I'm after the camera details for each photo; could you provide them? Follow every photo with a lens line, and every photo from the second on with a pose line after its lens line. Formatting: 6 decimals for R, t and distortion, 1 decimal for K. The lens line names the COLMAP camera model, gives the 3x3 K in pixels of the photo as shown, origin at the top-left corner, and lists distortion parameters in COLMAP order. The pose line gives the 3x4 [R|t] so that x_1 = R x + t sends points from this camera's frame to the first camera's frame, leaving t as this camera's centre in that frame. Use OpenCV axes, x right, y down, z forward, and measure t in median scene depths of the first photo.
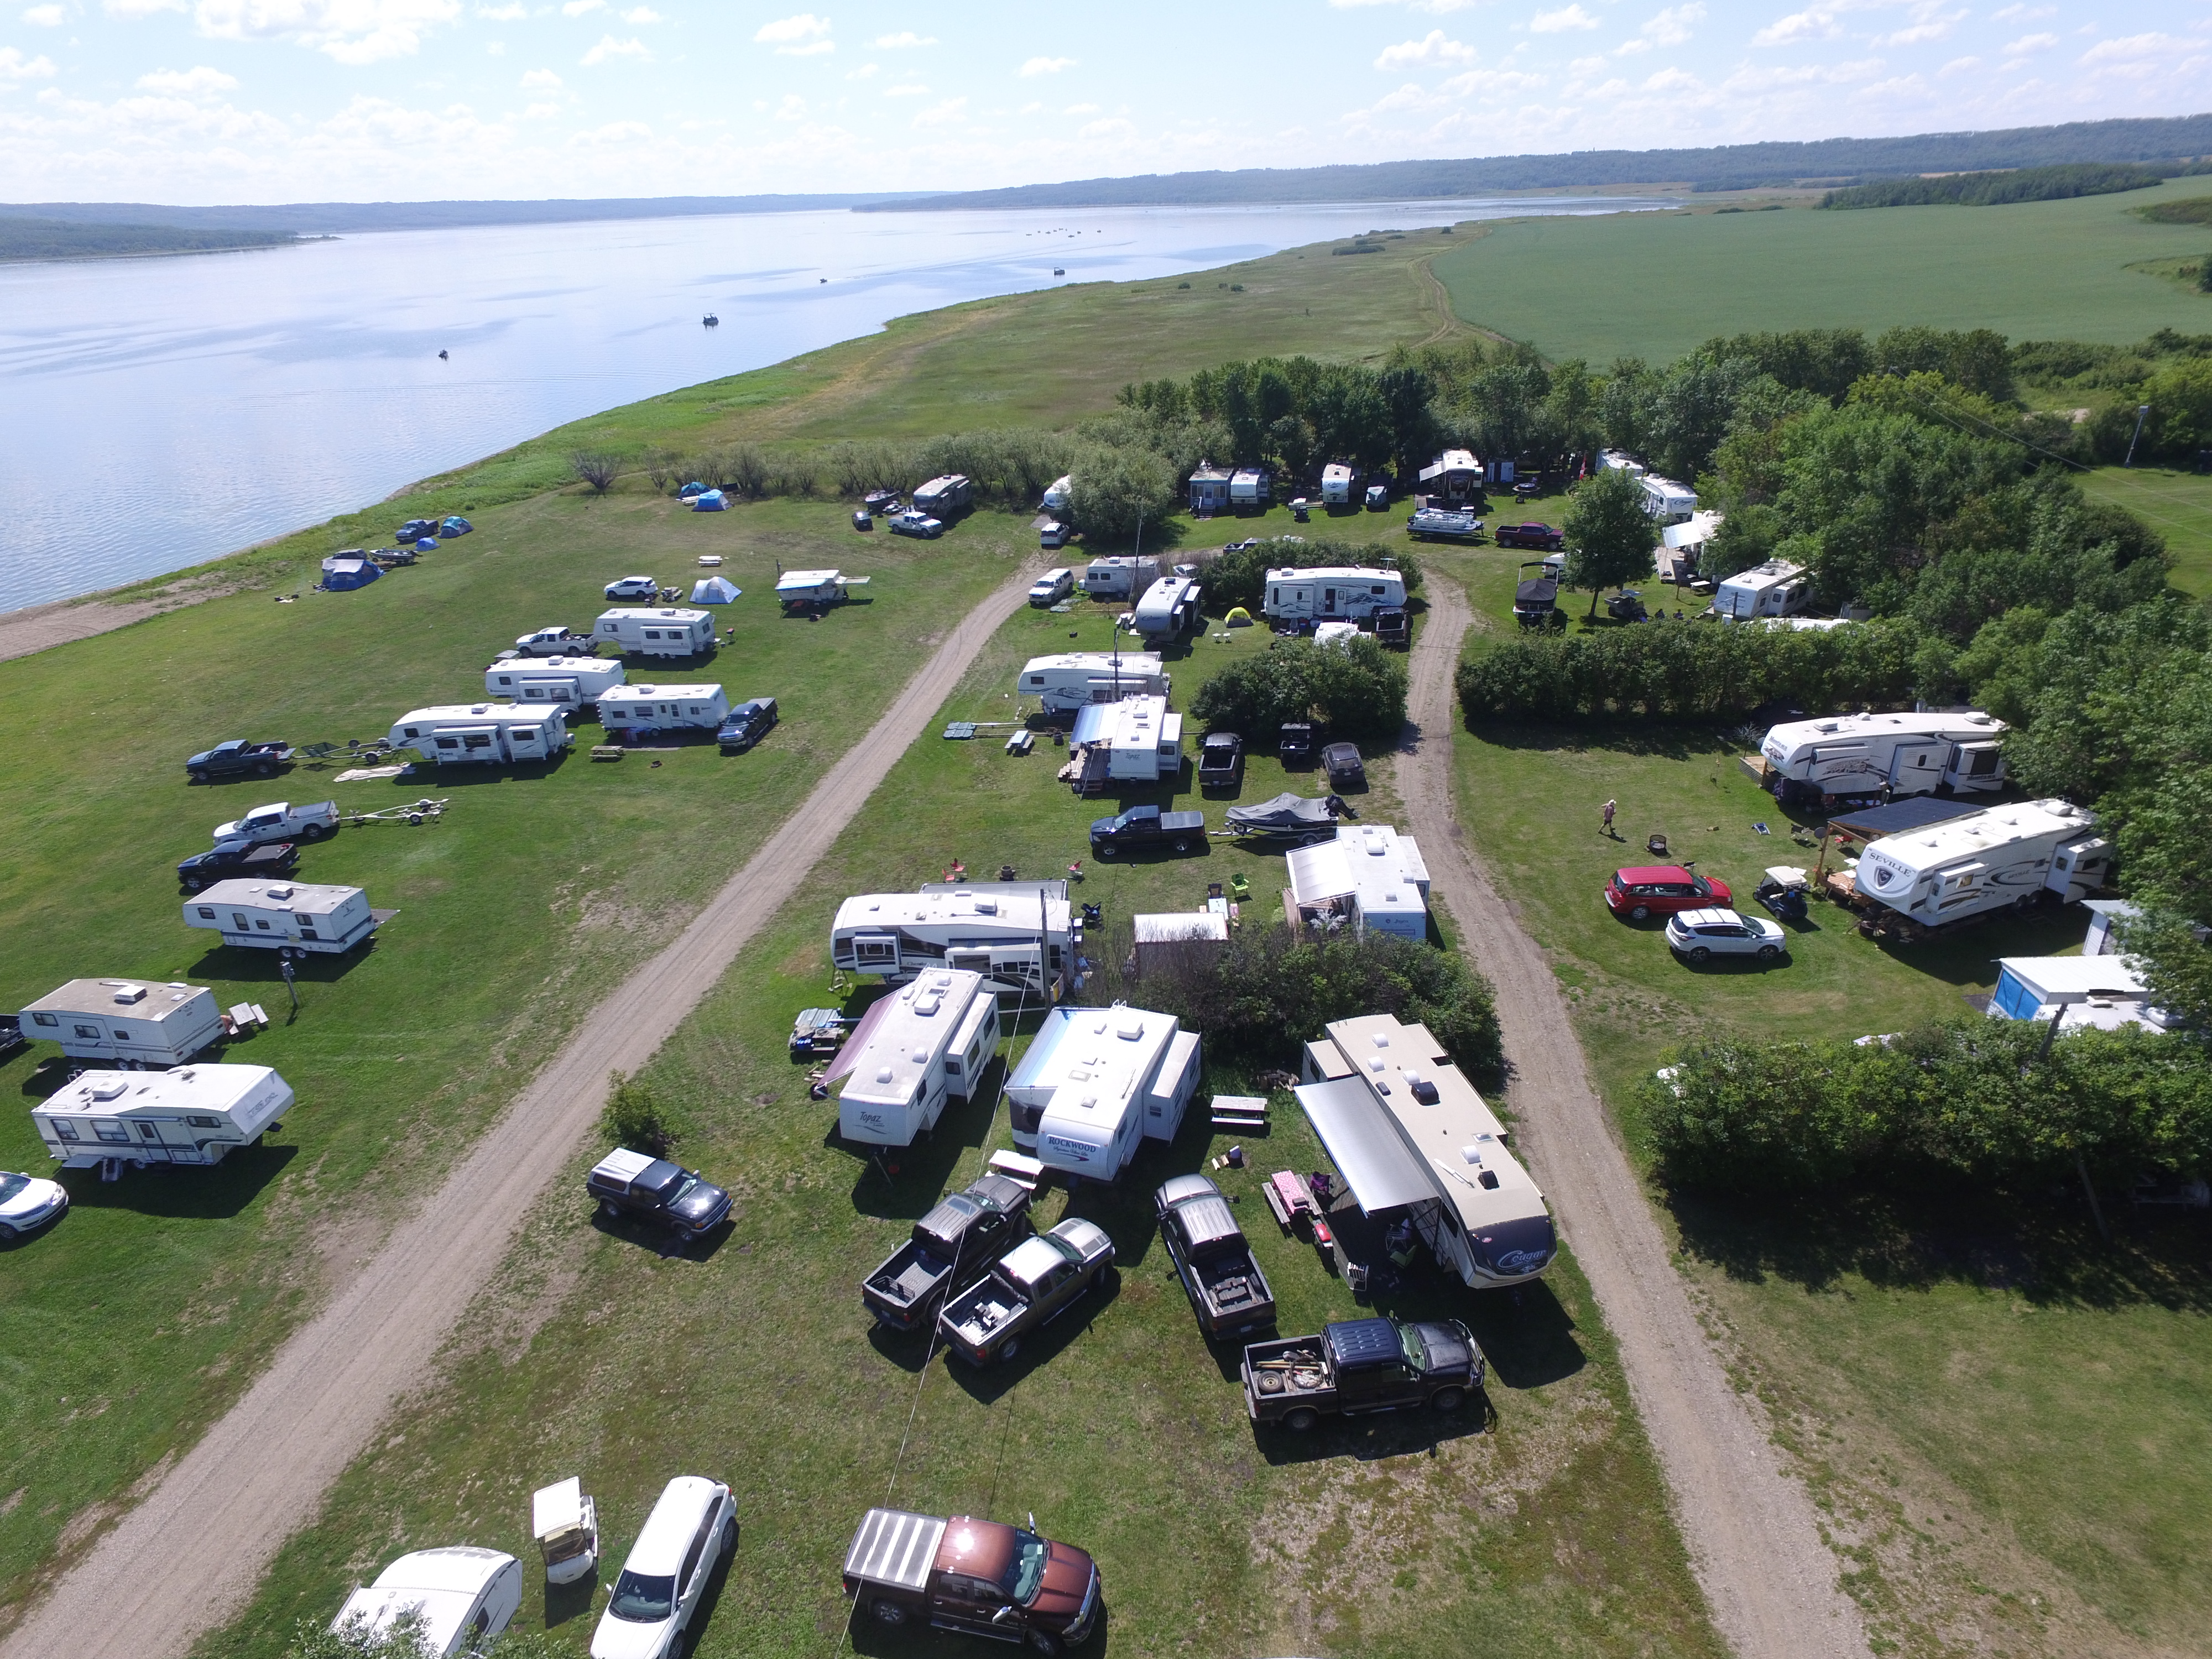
lens RADIAL K [[1282.9, 0, 1113.7], [0, 1282.9, 840.6], [0, 0, 1]] dist [-0.008600, 0.010076]
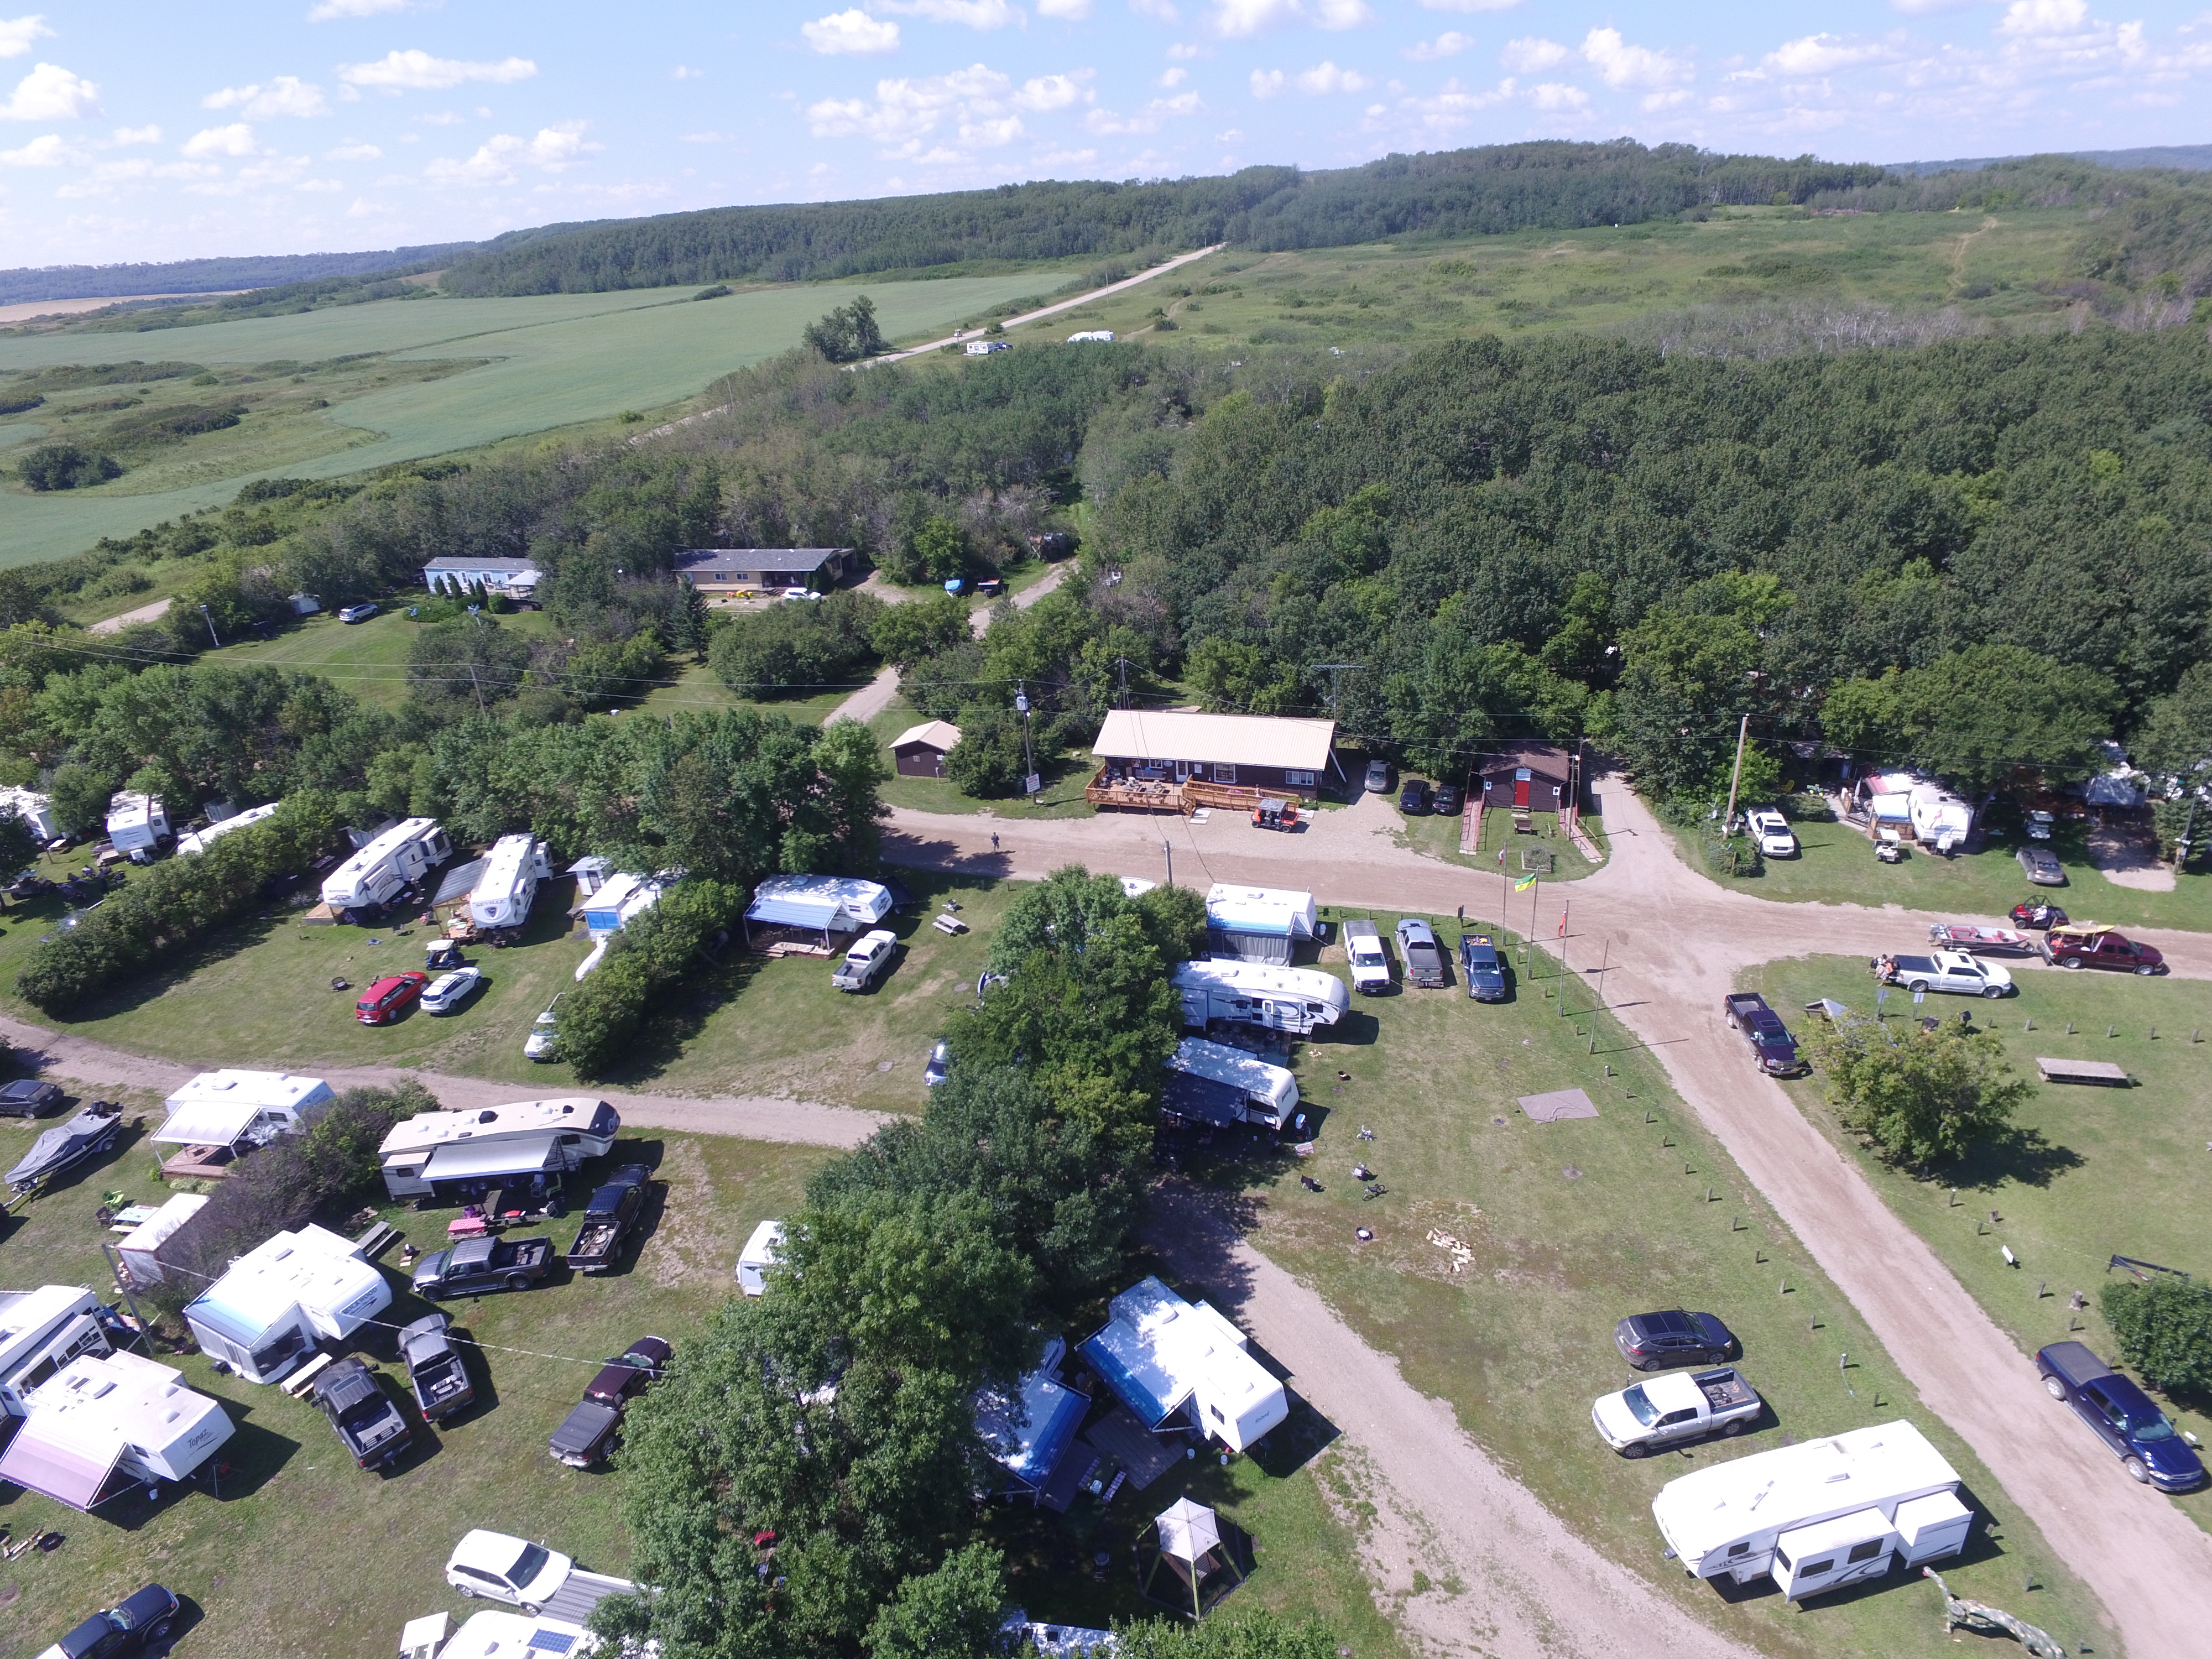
lens RADIAL K [[1293.6, 0, 1106.0], [0, 1293.6, 829.5], [0, 0, 1]] dist [-0.008511, 0.011524]
pose [[0.142165, -0.398268, 0.906185, -0.826033], [0.492238, 0.822705, 0.284355, -0.154033], [-0.858773, 0.405633, 0.313002, -0.287471]]
